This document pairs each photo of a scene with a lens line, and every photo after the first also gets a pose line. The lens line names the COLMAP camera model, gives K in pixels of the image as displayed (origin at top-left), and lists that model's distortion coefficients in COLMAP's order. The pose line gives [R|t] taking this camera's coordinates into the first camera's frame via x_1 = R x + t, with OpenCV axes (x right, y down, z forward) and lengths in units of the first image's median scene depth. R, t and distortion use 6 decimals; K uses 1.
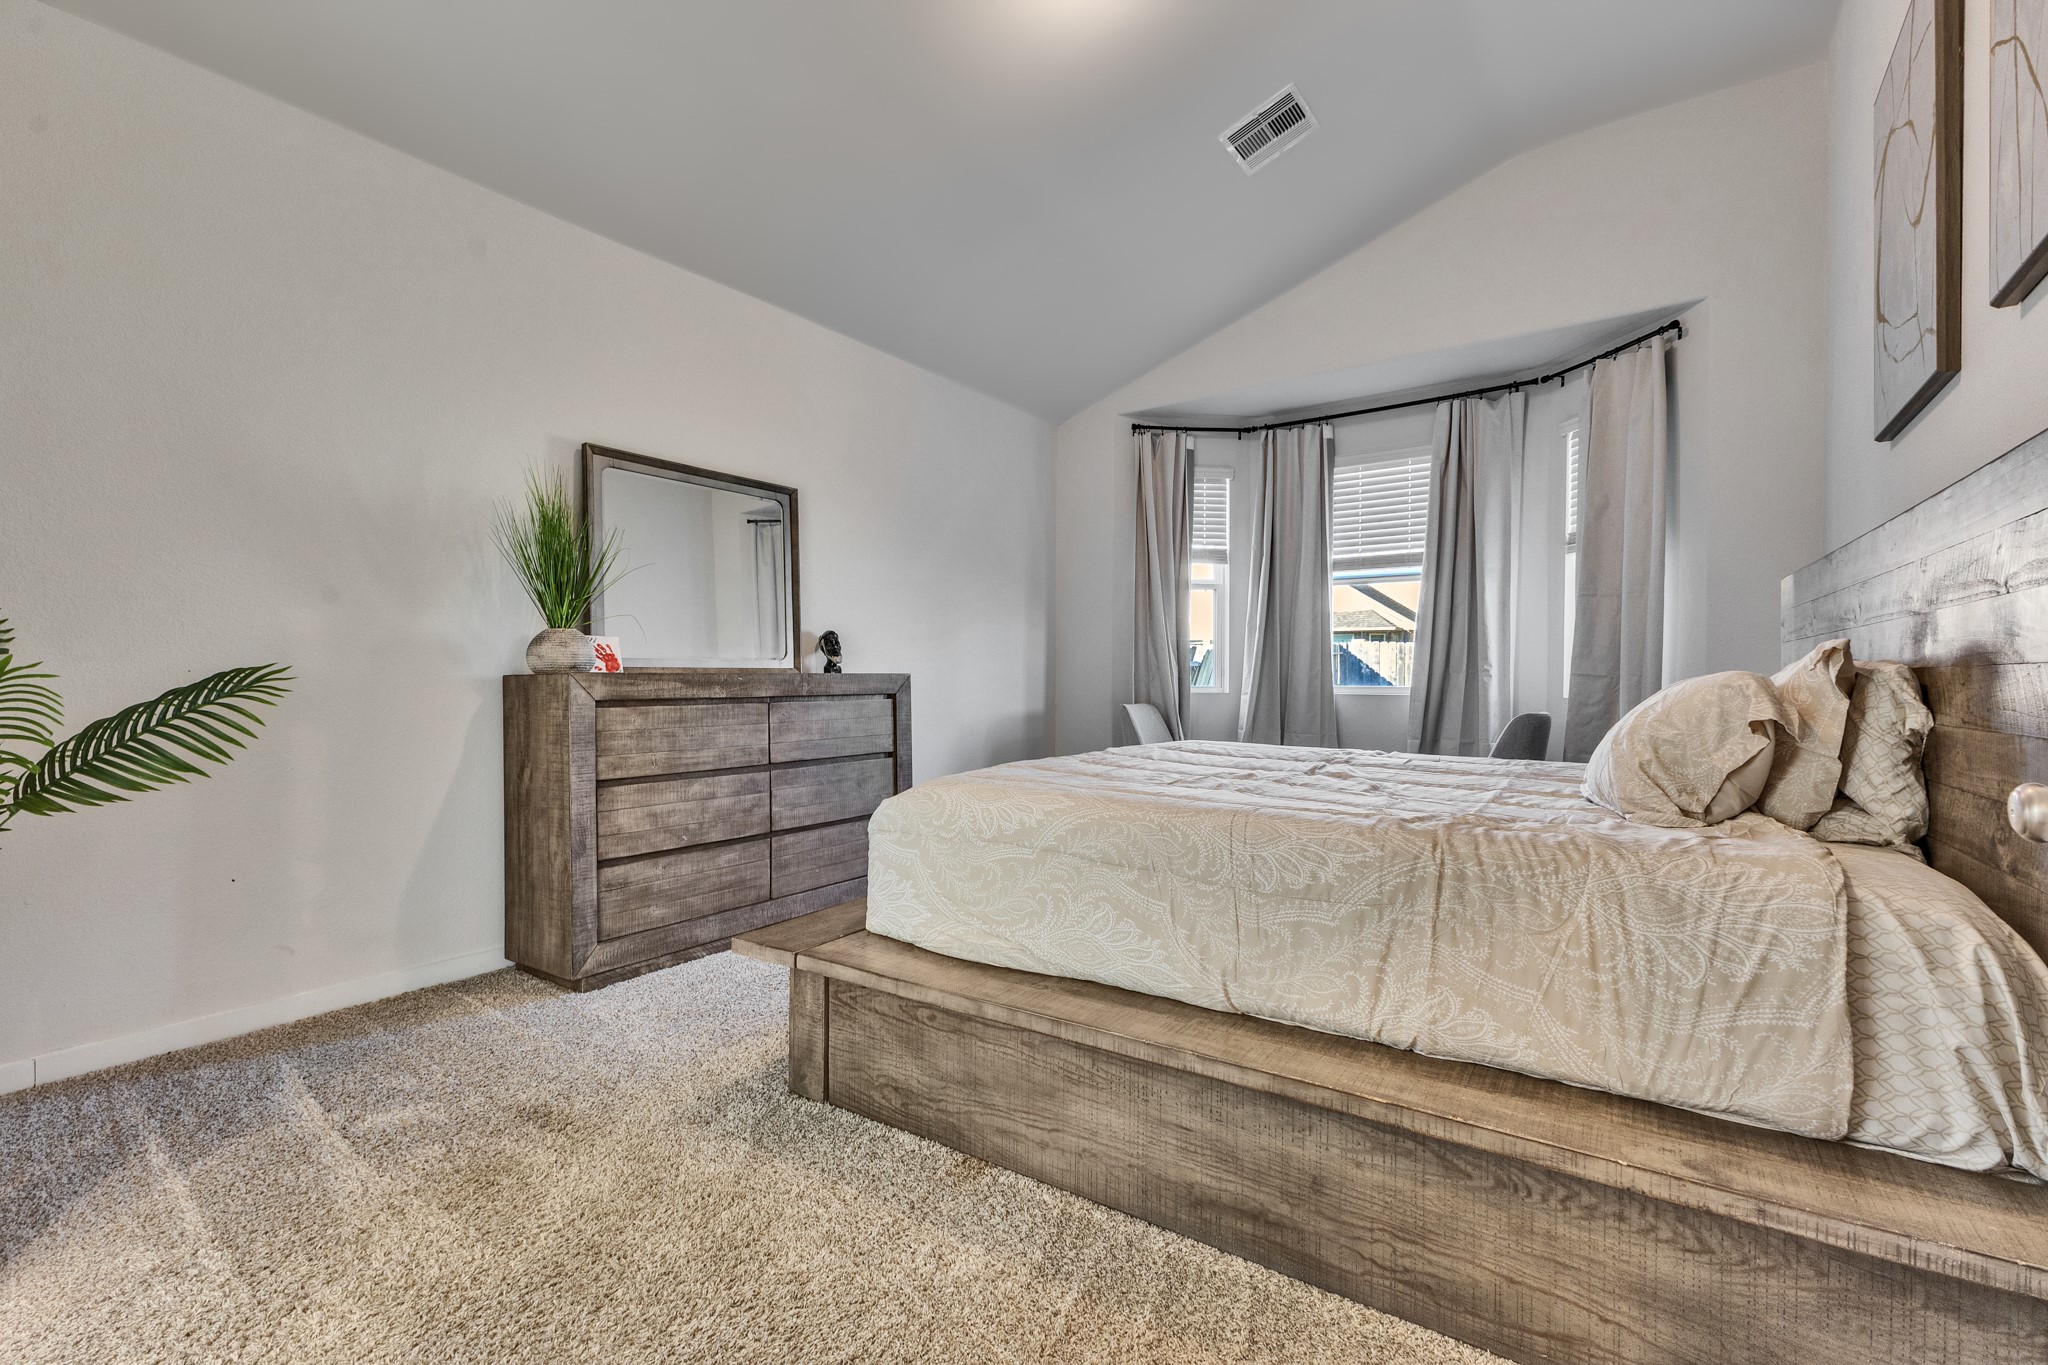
lens RADIAL K [[883.5, 0, 1022.0], [0, 883.5, 680.1], [0, 0, 1]] dist [0.014048, 0.000118]
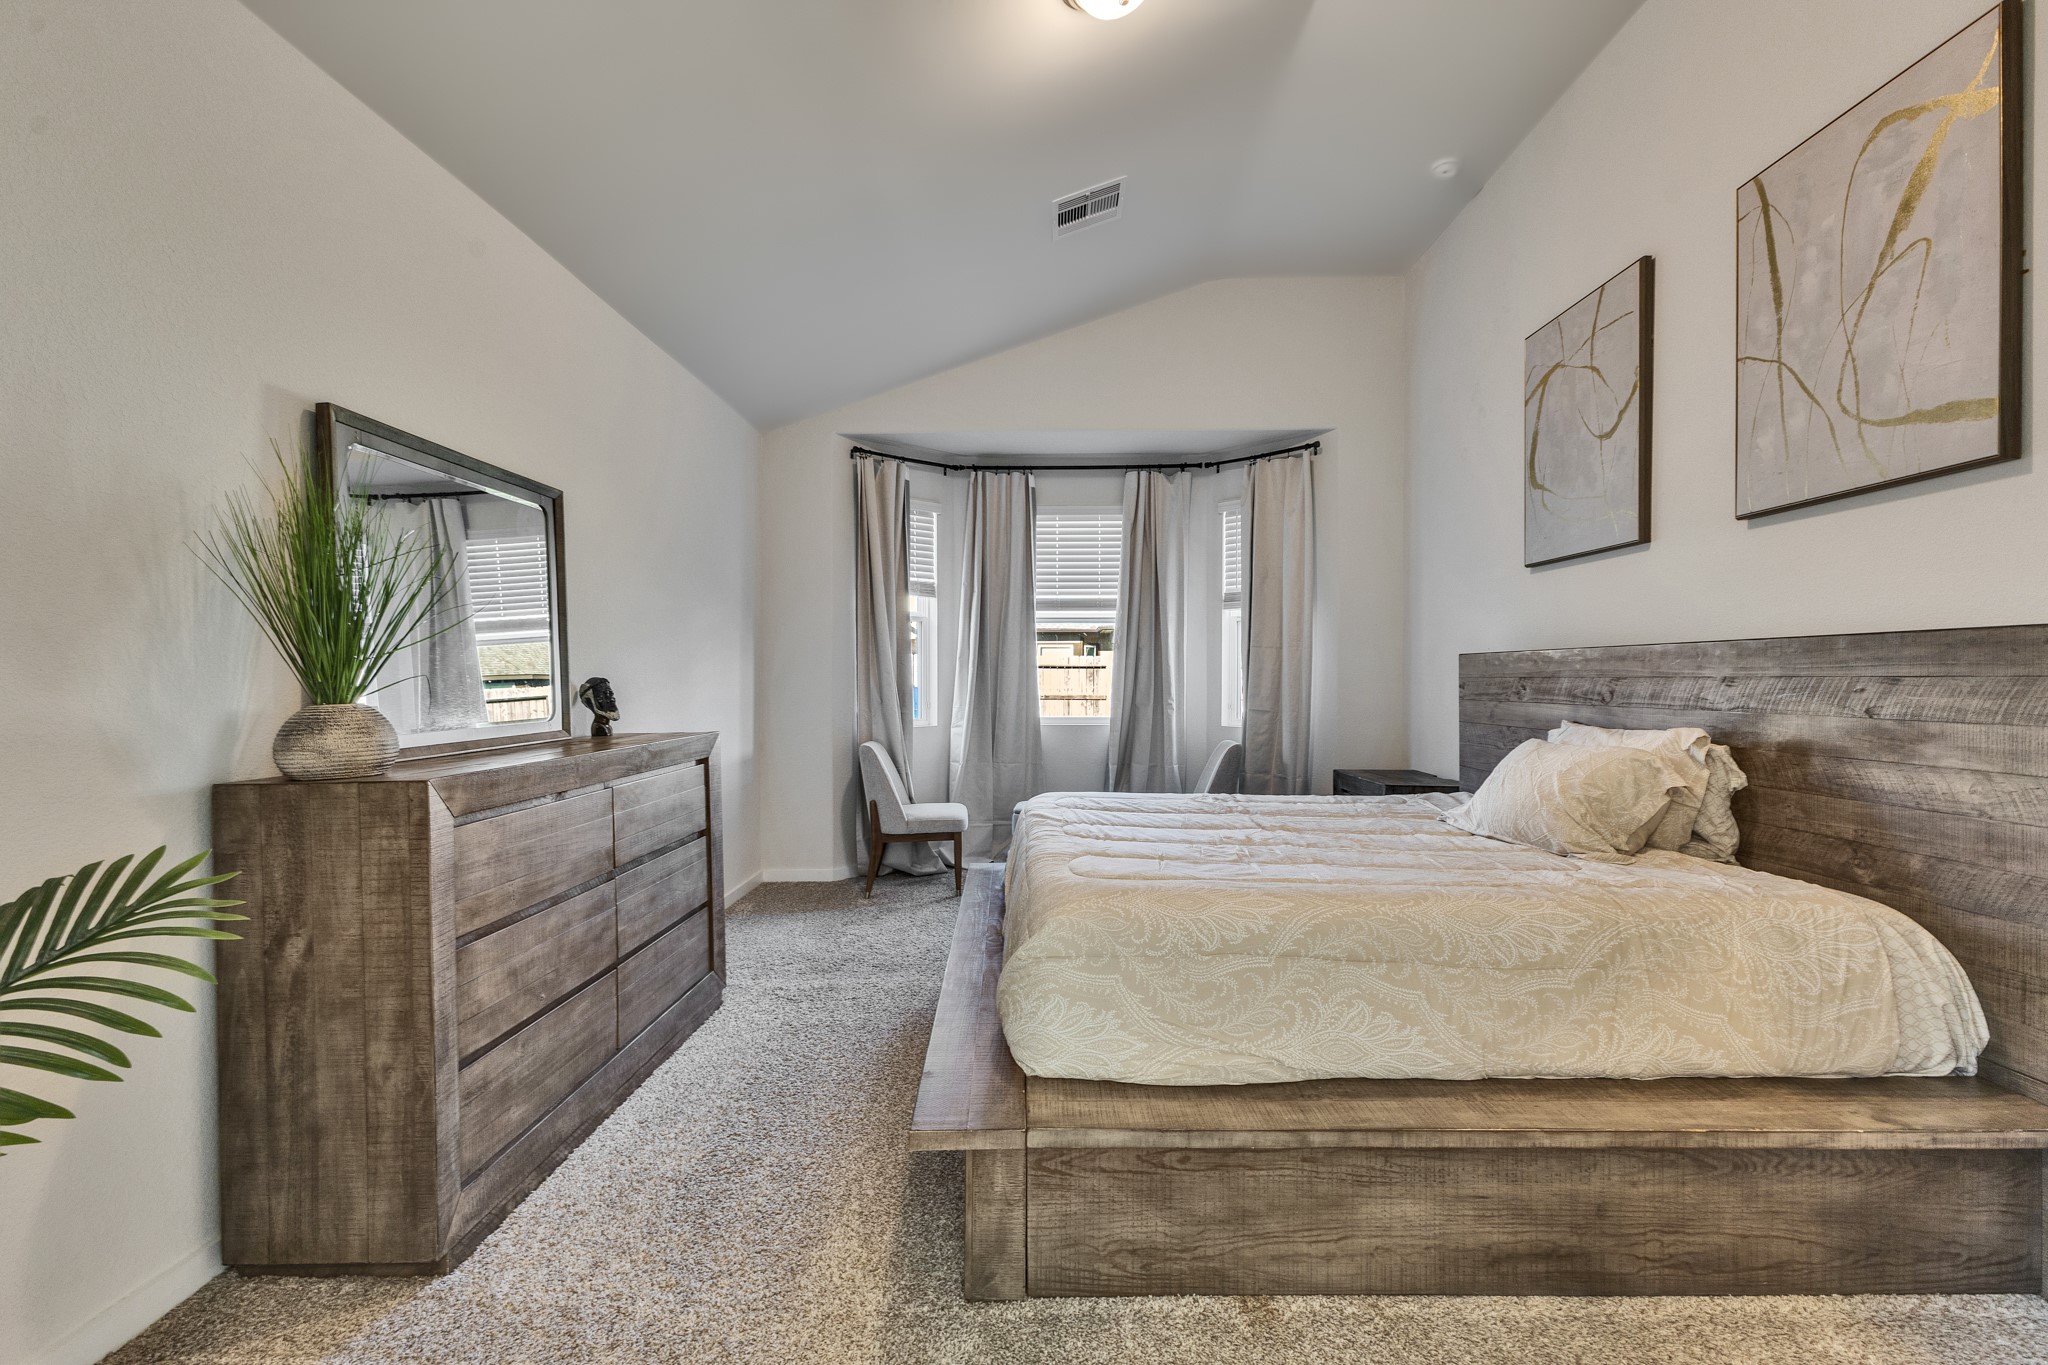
lens RADIAL K [[885.4, 0, 1024.0], [0, 885.4, 682.5], [0, 0, 1]] dist [0.025137, -0.007271]
pose [[0.829795, -0.006163, 0.558034, -0.808354], [0.004723, 0.999981, 0.004020, -0.125464], [-0.558048, -0.000700, 0.829808, 0.352875]]
